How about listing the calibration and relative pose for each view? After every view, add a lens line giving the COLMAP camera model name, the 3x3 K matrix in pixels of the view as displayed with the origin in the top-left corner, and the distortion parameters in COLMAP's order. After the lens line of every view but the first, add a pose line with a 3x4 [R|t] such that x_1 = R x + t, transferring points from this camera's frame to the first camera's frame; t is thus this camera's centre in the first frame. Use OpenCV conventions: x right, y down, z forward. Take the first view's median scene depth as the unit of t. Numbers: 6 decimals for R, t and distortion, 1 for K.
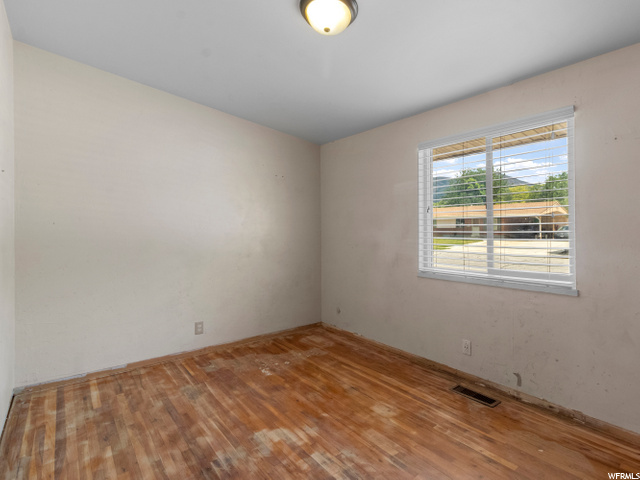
lens RADIAL K [[333.1, 0, 319.8], [0, 333.1, 235.4], [0, 0, 1]] dist [-0.002303, -0.000396]
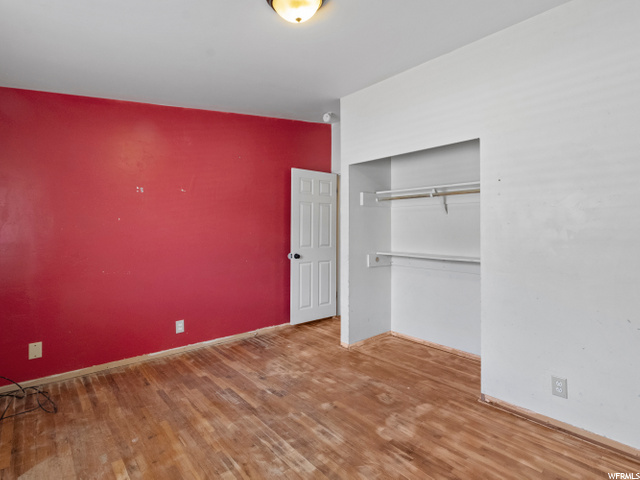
lens RADIAL K [[333.1, 0, 319.8], [0, 333.1, 235.4], [0, 0, 1]] dist [-0.002303, -0.000396]
pose [[-0.998636, 0.001558, -0.052189, 0.010460], [0.000332, 0.999724, 0.023495, -0.026931], [0.052211, 0.023446, -0.998361, 1.971523]]
